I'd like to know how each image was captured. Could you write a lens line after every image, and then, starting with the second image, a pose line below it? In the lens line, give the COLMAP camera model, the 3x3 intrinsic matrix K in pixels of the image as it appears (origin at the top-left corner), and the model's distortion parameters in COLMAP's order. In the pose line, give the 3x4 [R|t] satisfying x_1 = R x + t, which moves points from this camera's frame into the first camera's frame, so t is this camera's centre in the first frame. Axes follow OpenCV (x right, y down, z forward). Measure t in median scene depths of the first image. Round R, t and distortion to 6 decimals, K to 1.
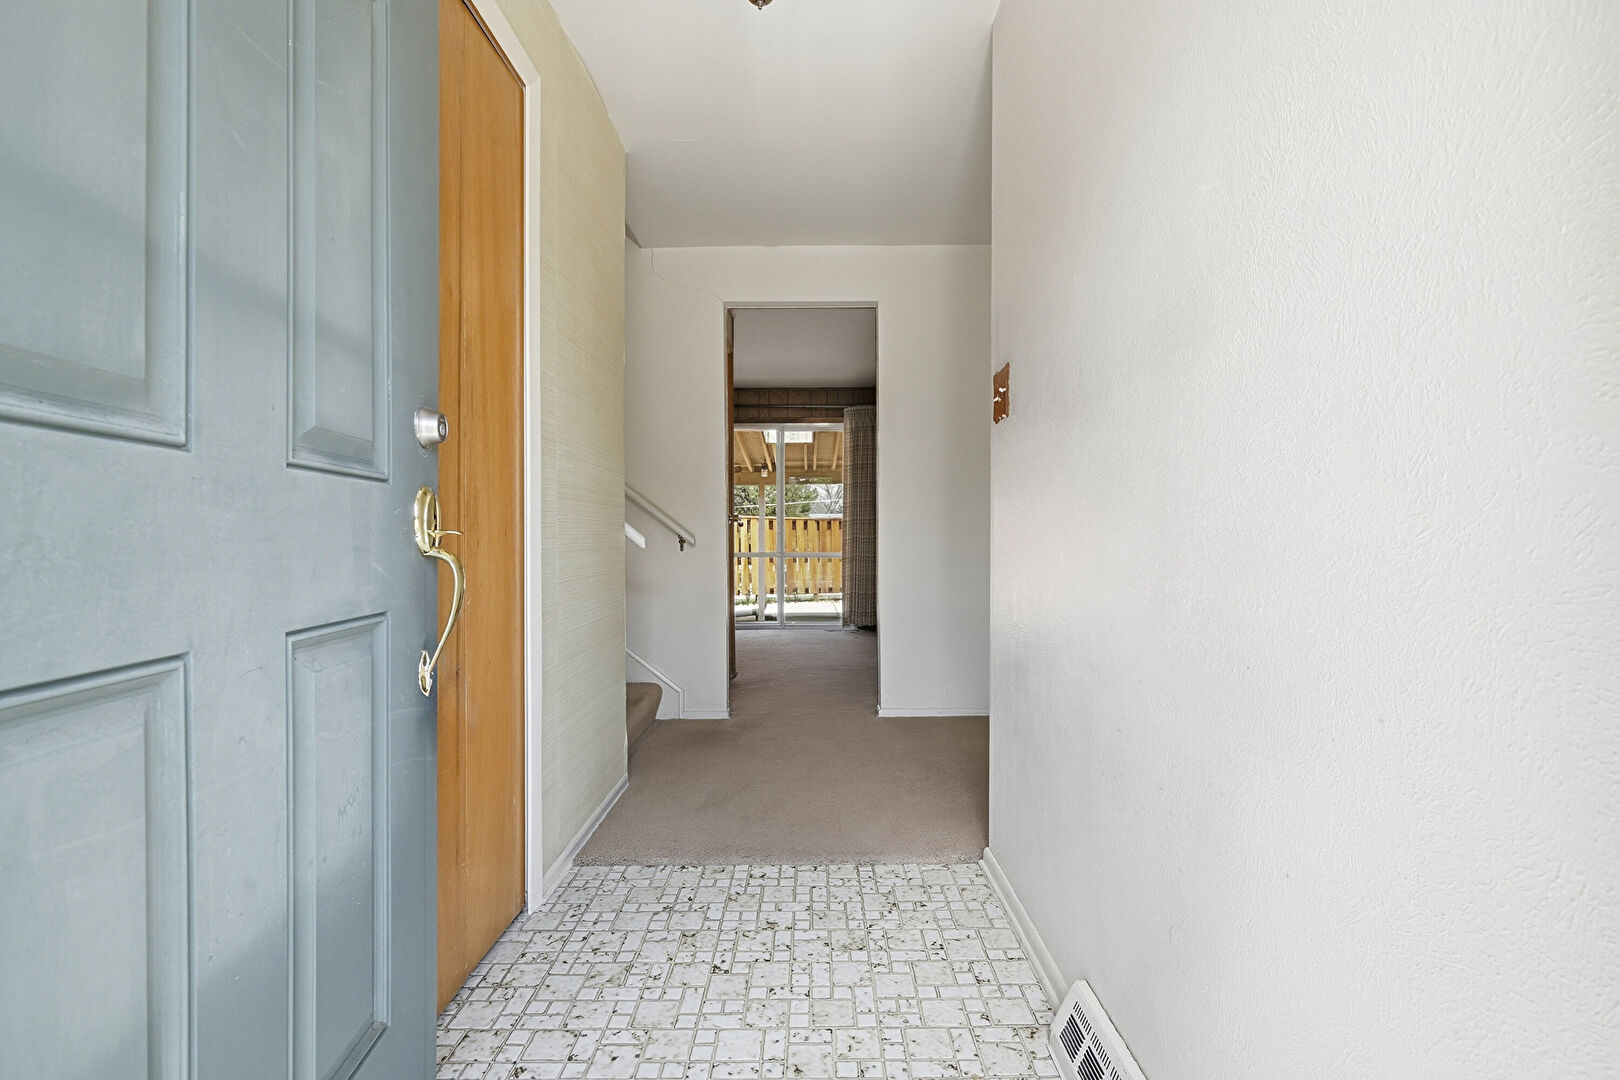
lens RADIAL K [[708.0, 0, 810.0], [0, 708.0, 540.0], [0, 0, 1]] dist [0.038956, -0.000174]
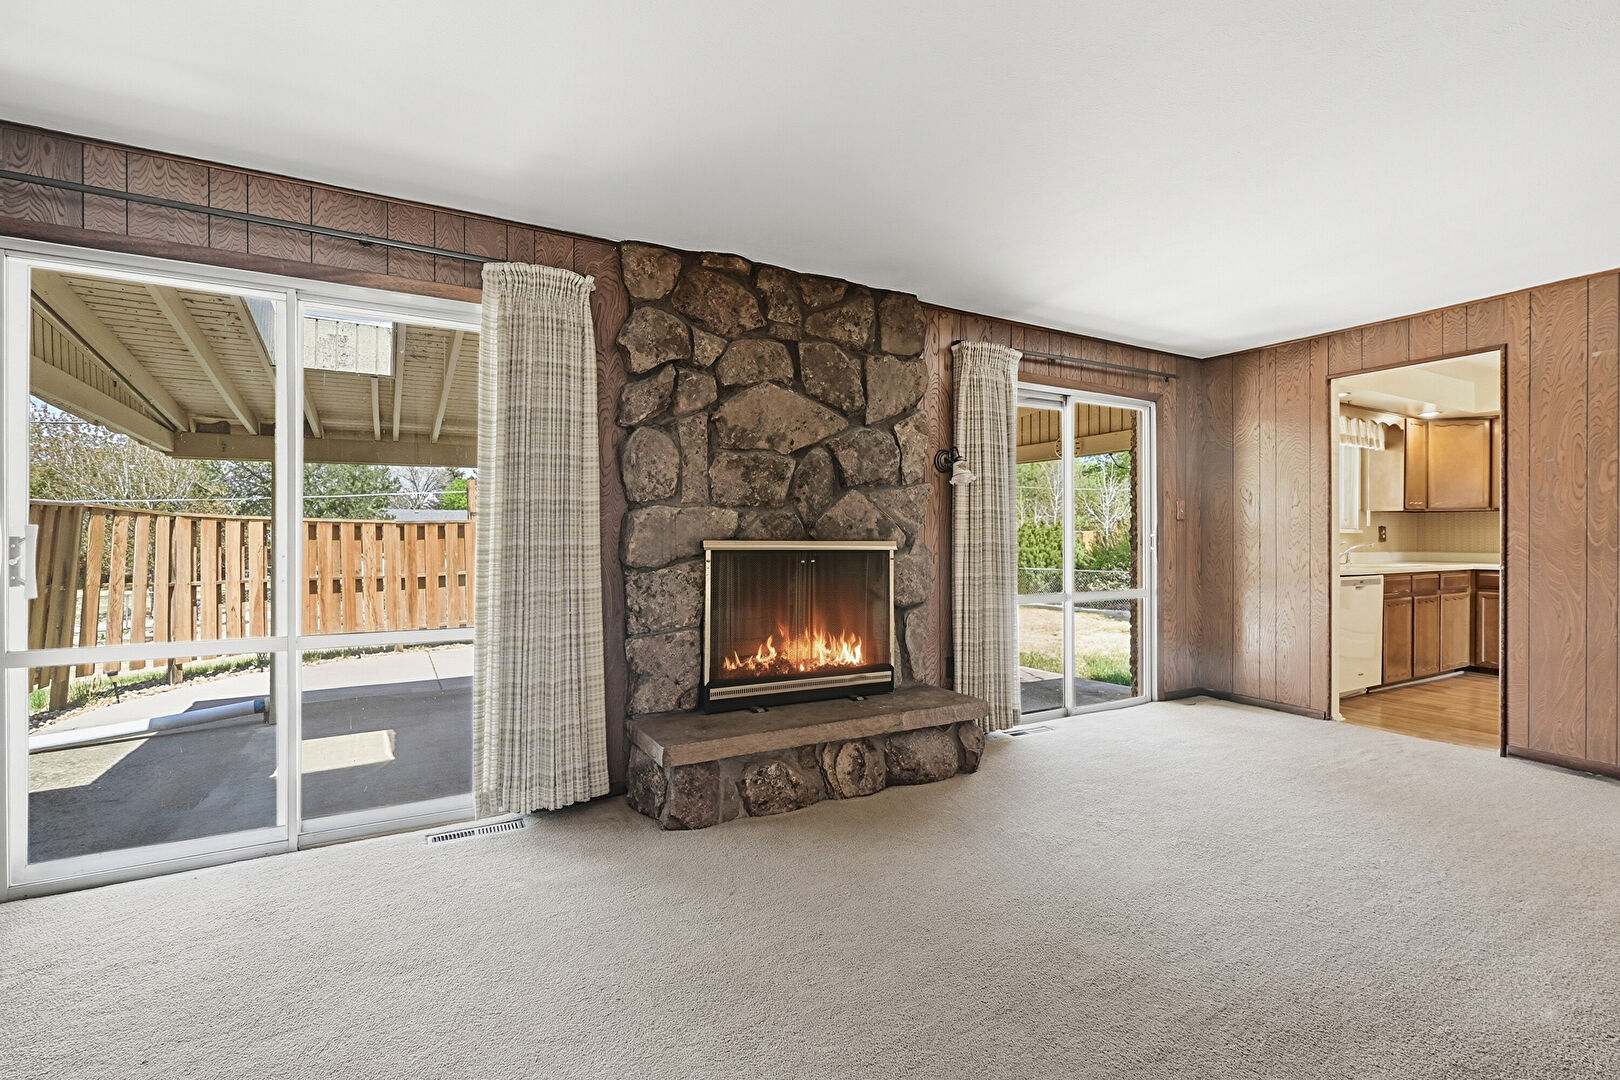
lens RADIAL K [[745.8, 0, 810.0], [0, 745.8, 540.0], [0, 0, 1]] dist [-0.000185, 0.000013]
pose [[0.870915, 0.002841, 0.491426, 0.002187], [-0.002387, 0.999996, -0.001551, -0.020381], [-0.491428, 0.000178, 0.870918, 0.332772]]
